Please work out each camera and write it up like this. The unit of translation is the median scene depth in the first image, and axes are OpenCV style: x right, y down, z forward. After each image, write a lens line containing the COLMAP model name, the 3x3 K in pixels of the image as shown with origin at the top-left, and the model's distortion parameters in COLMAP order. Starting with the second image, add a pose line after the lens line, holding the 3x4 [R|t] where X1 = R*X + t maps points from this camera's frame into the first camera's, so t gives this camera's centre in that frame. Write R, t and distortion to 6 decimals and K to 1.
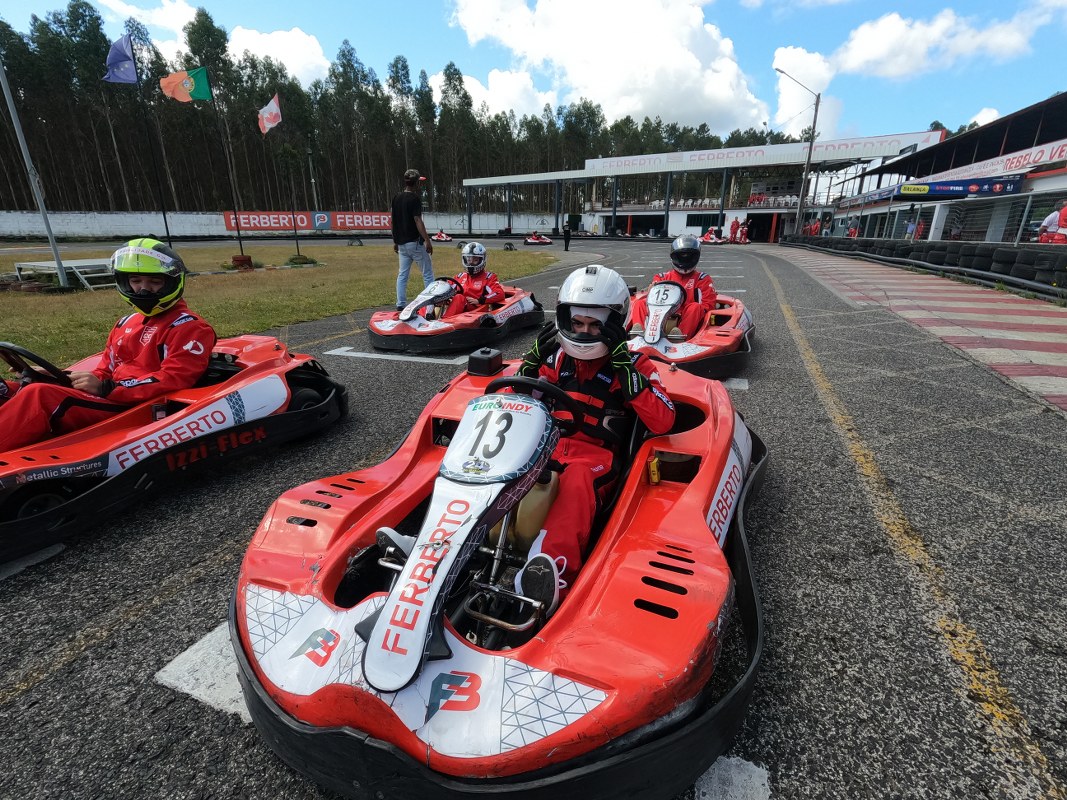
lens RADIAL K [[510.7, 0, 529.9], [0, 510.7, 402.5], [0, 0, 1]] dist [0.004609, -0.000571]
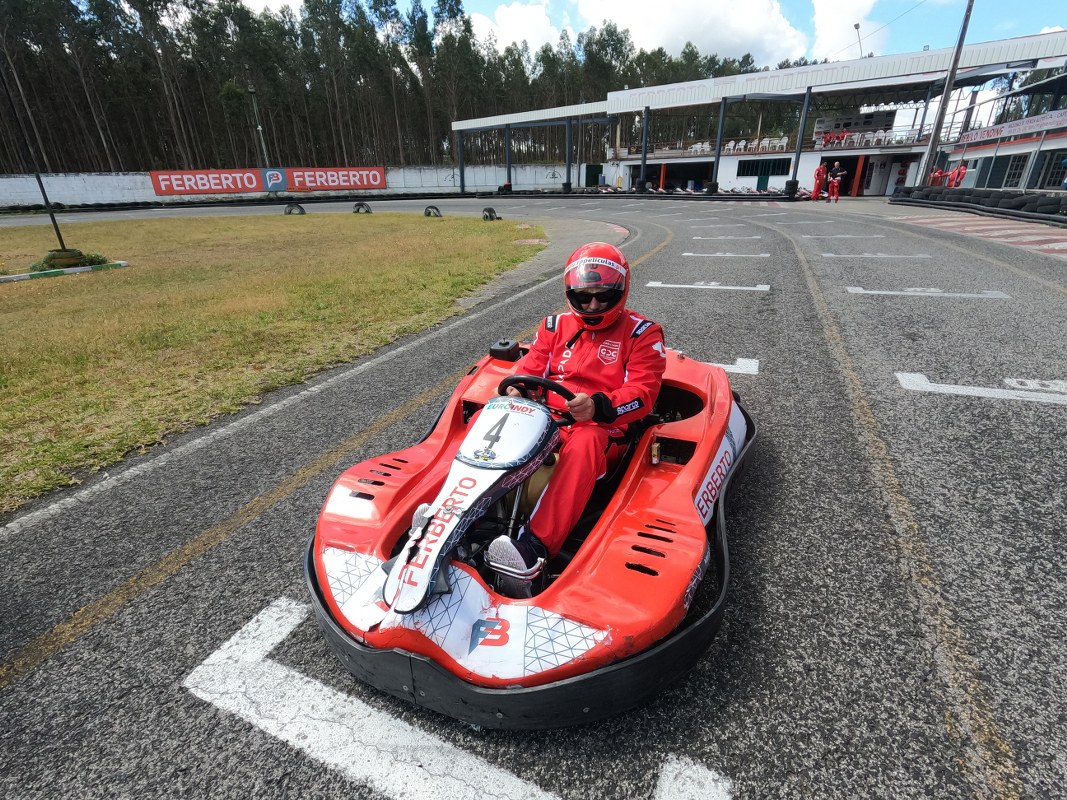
lens RADIAL K [[510.7, 0, 530.3], [0, 510.7, 399.8], [0, 0, 1]] dist [0.004609, -0.000571]
pose [[0.998813, -0.002344, -0.048649, 0.029857], [0.005981, 0.997185, 0.074746, -0.068833], [0.048337, -0.074948, 0.996015, 0.193038]]
